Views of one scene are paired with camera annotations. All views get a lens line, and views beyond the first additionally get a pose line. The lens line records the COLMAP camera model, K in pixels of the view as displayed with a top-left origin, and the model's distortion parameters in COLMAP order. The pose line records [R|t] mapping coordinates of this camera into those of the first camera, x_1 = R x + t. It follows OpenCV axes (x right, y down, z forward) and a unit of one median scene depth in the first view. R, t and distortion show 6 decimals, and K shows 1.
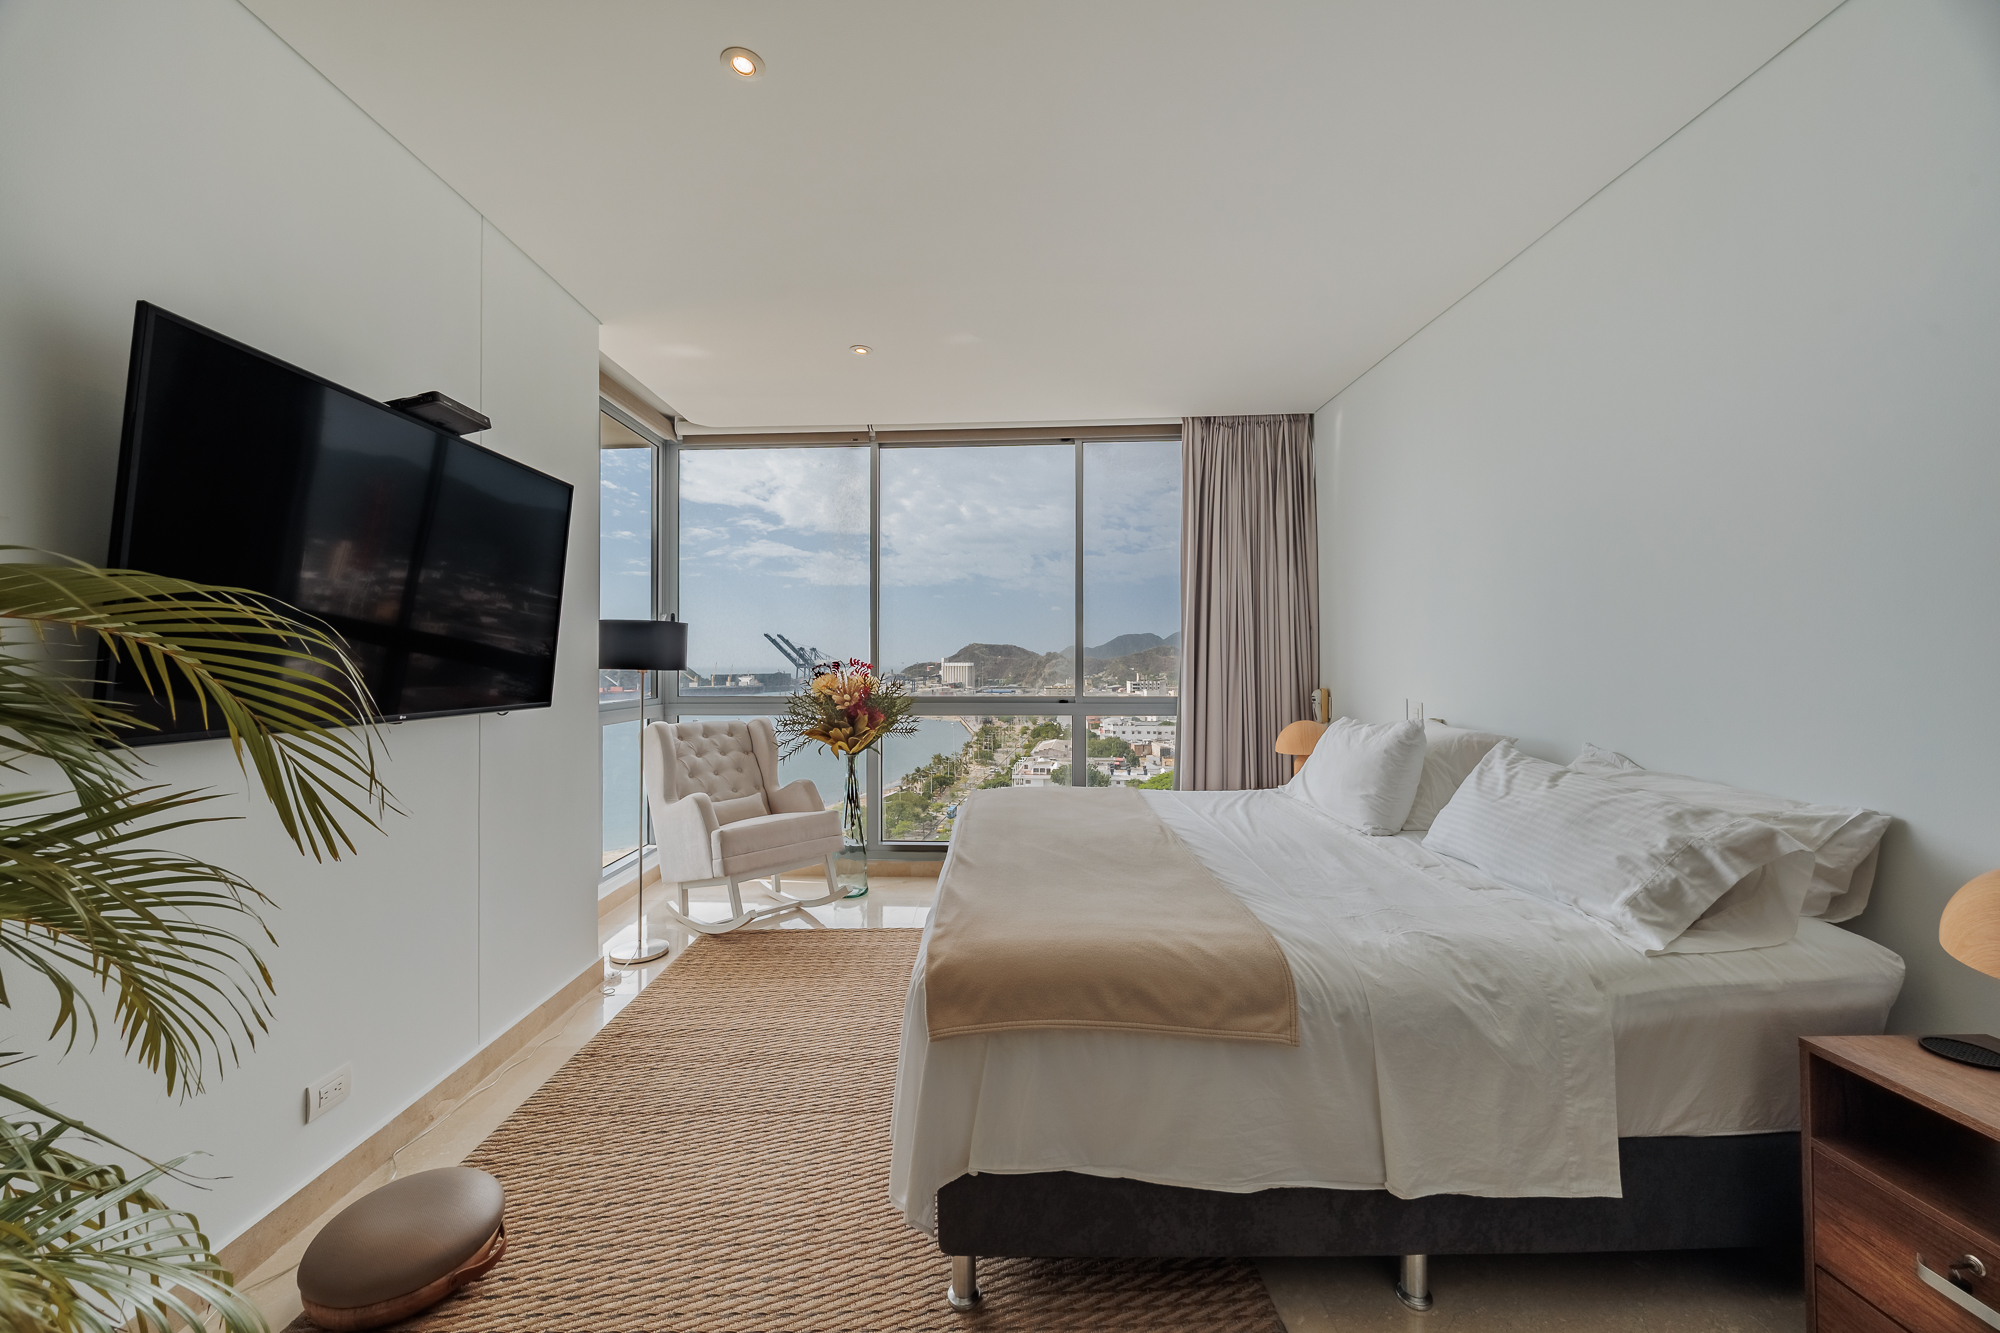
lens RADIAL K [[758.3, 0, 1001.9], [0, 758.3, 652.7], [0, 0, 1]] dist [0.000671, 0.000266]
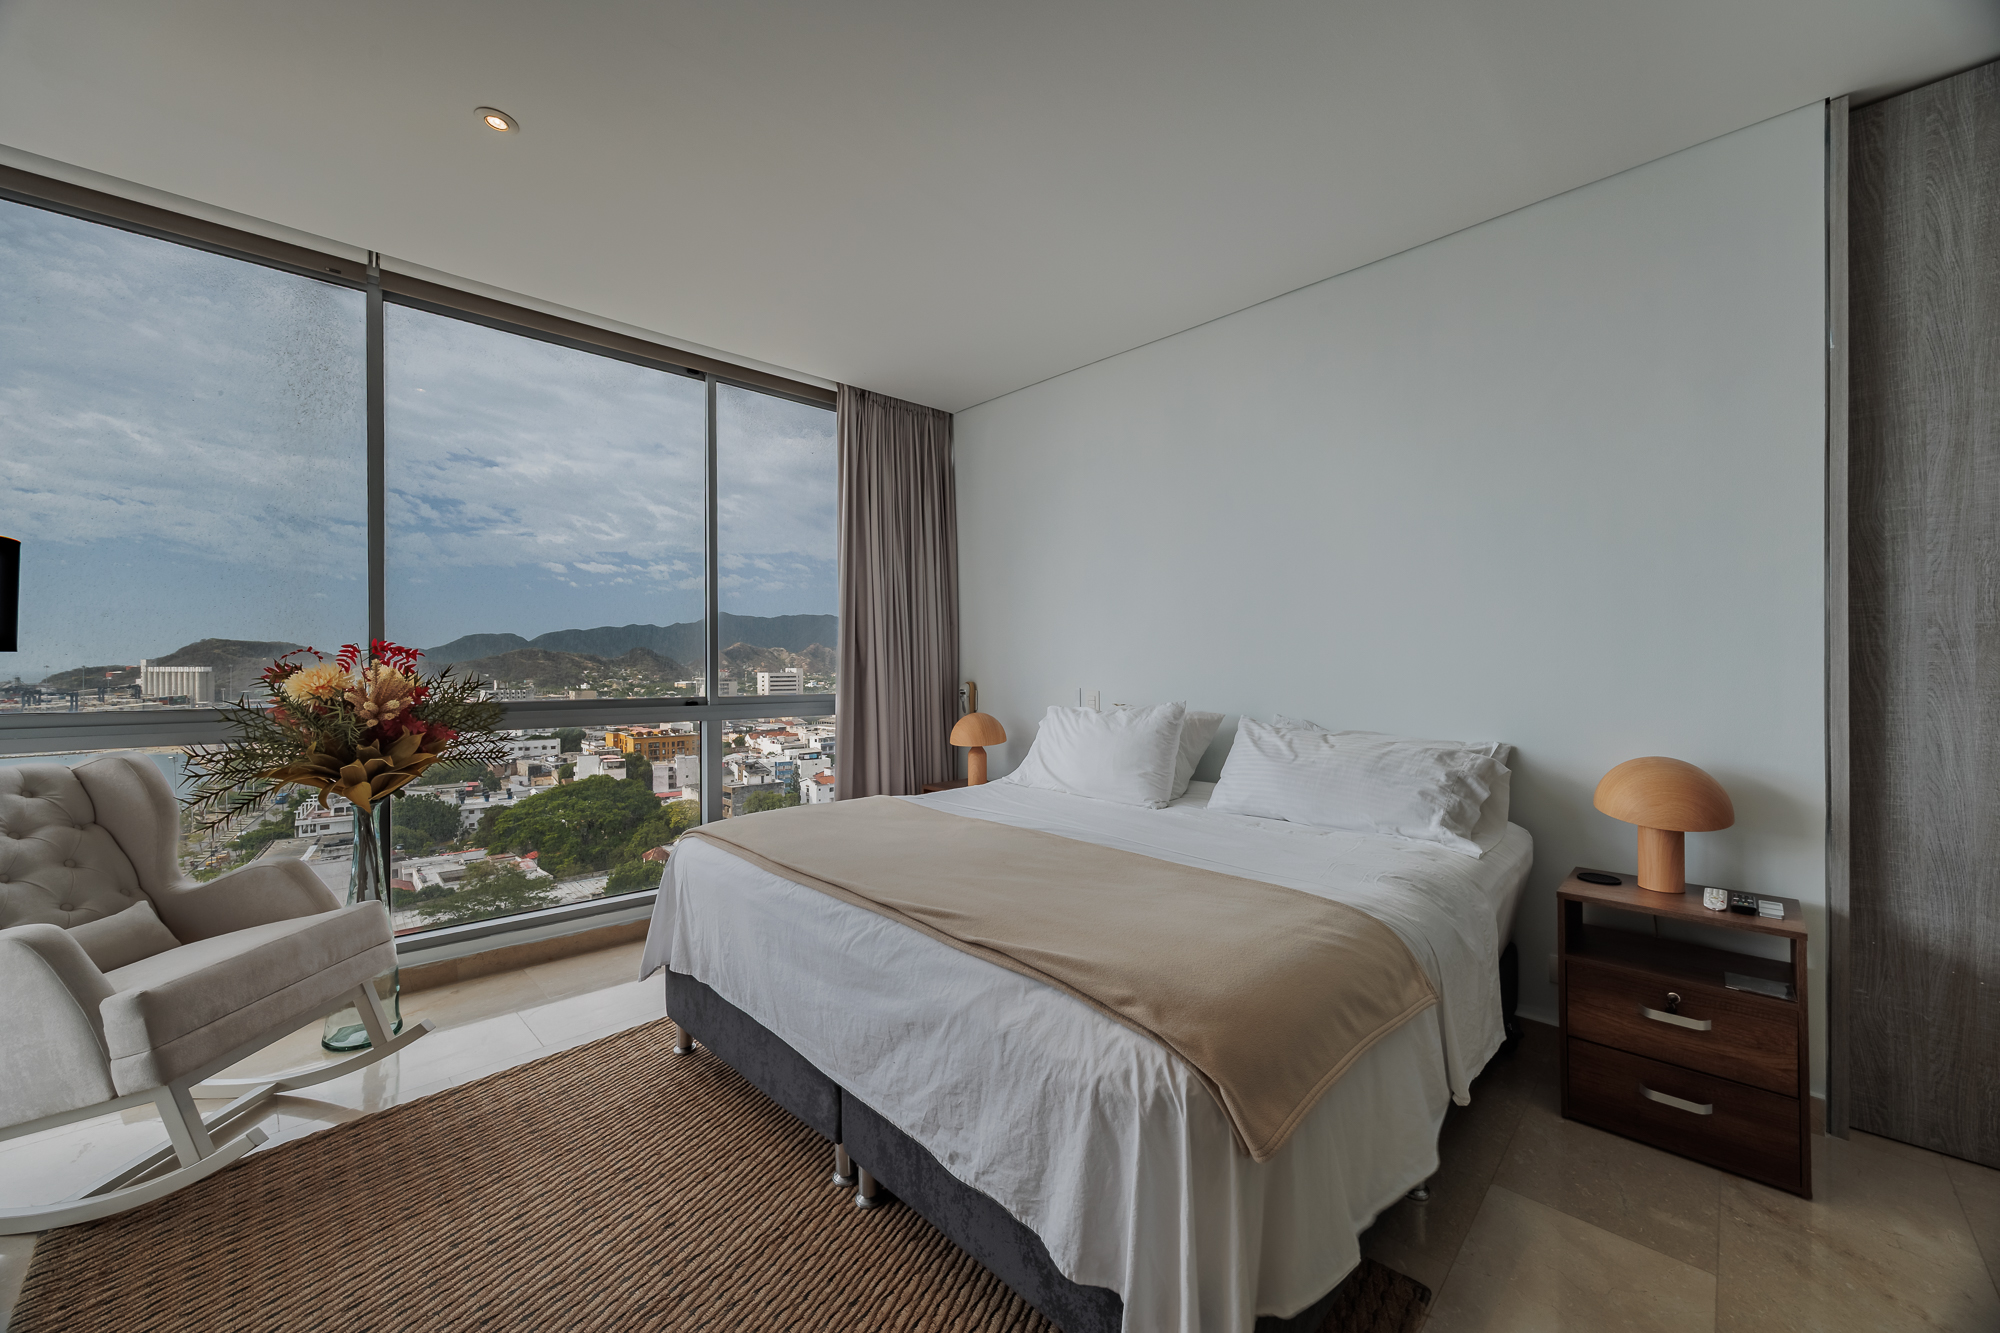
lens RADIAL K [[748.8, 0, 1008.8], [0, 748.8, 665.3], [0, 0, 1]] dist [0.002072, -0.000018]
pose [[0.706612, 0.003981, 0.707590, -0.267667], [-0.010606, 0.999931, 0.004966, 0.019202], [-0.707522, -0.011014, 0.706605, 0.242744]]
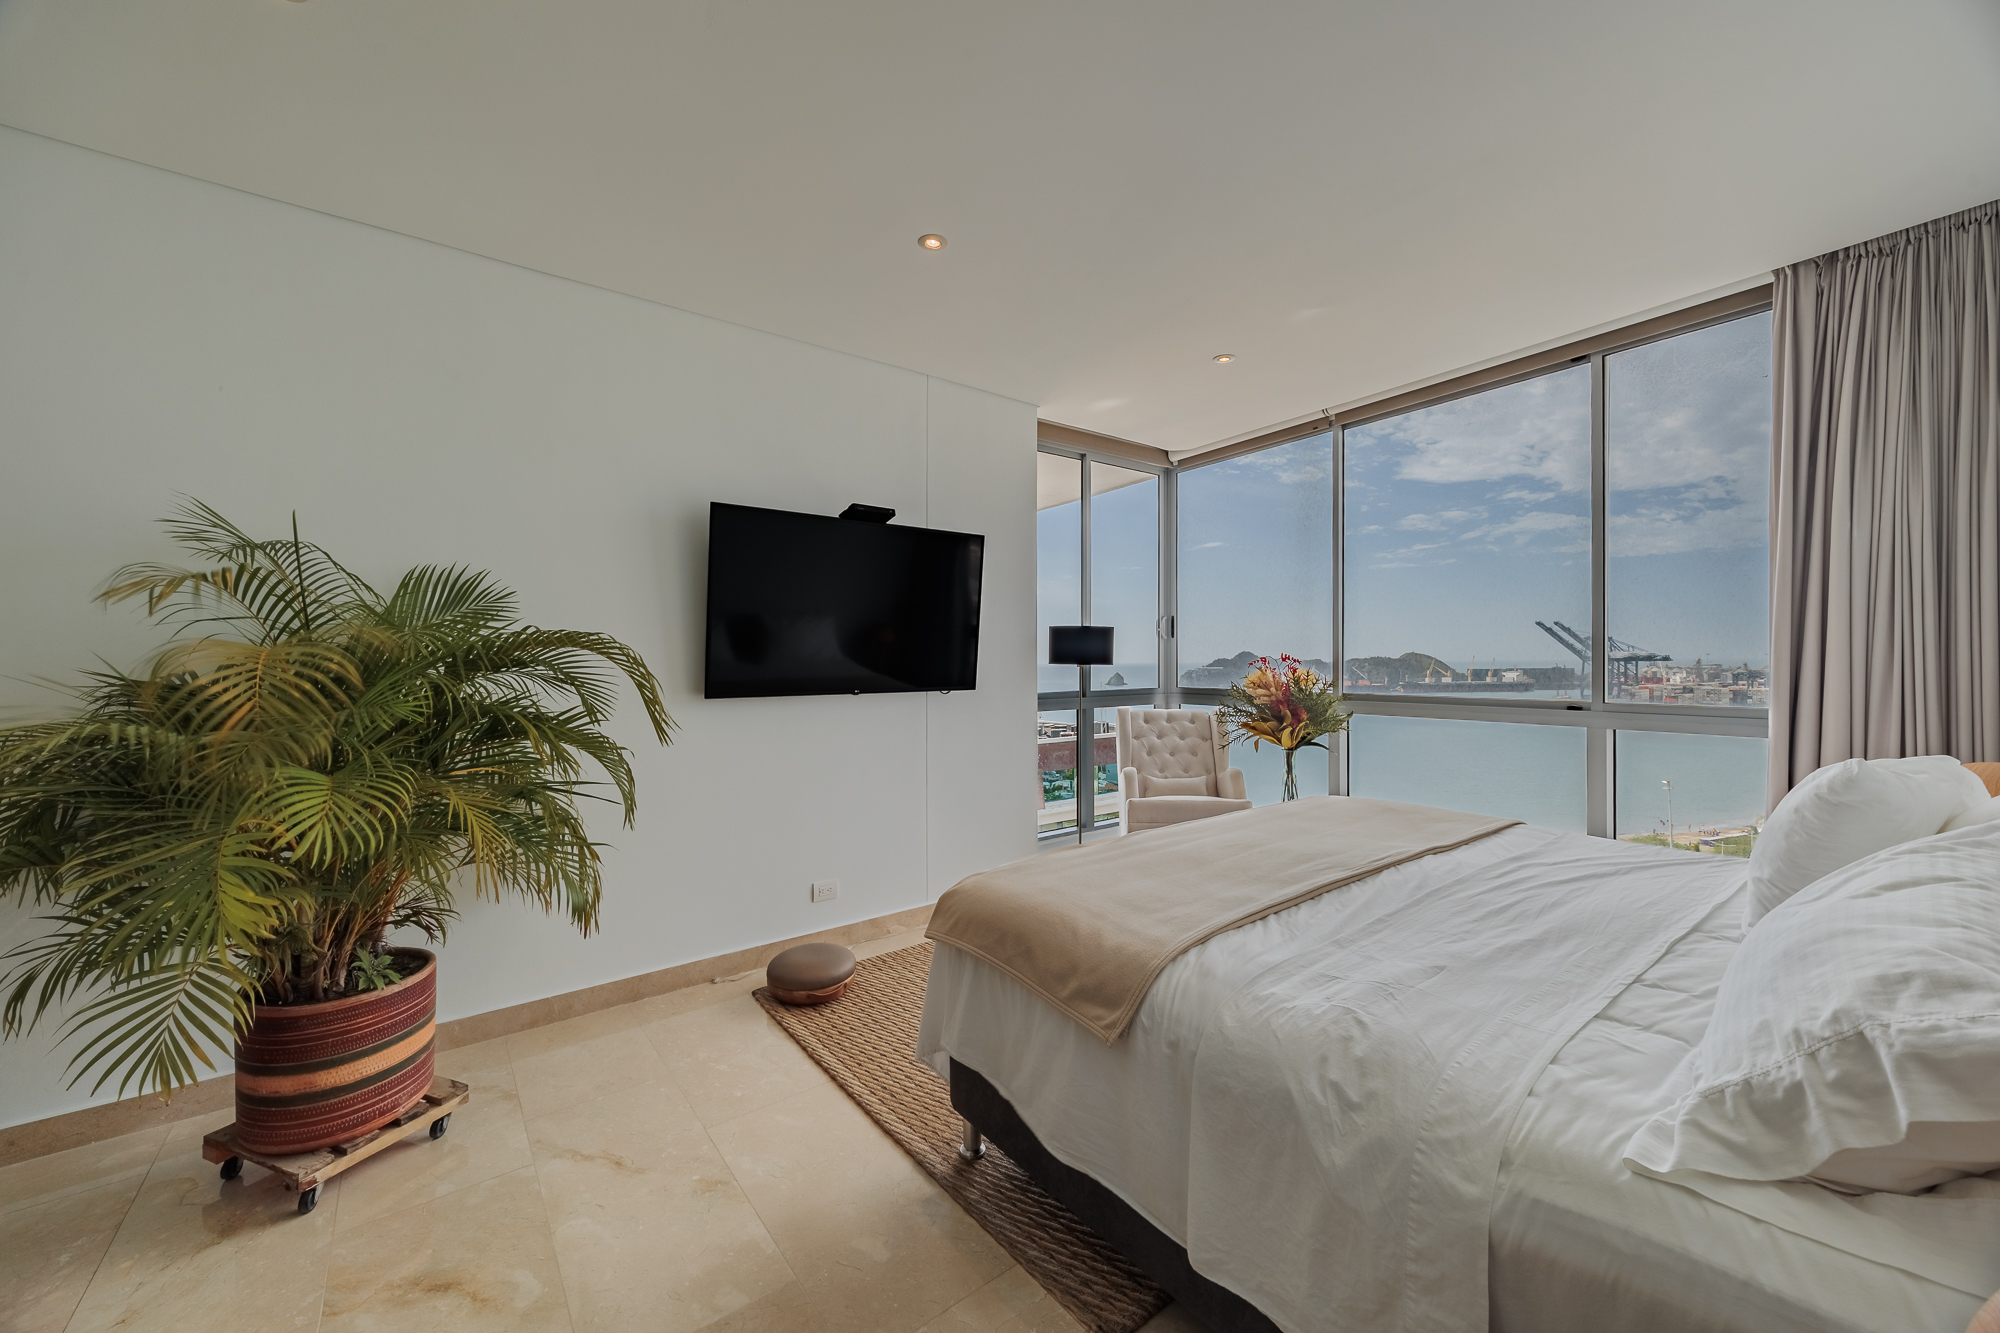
lens RADIAL K [[758.3, 0, 1001.9], [0, 758.3, 652.7], [0, 0, 1]] dist [0.000671, 0.000266]
pose [[0.601934, -0.007808, -0.798508, 0.385114], [0.014666, 0.999892, 0.001278, -0.000551], [0.798411, -0.012480, 0.601983, 0.103286]]
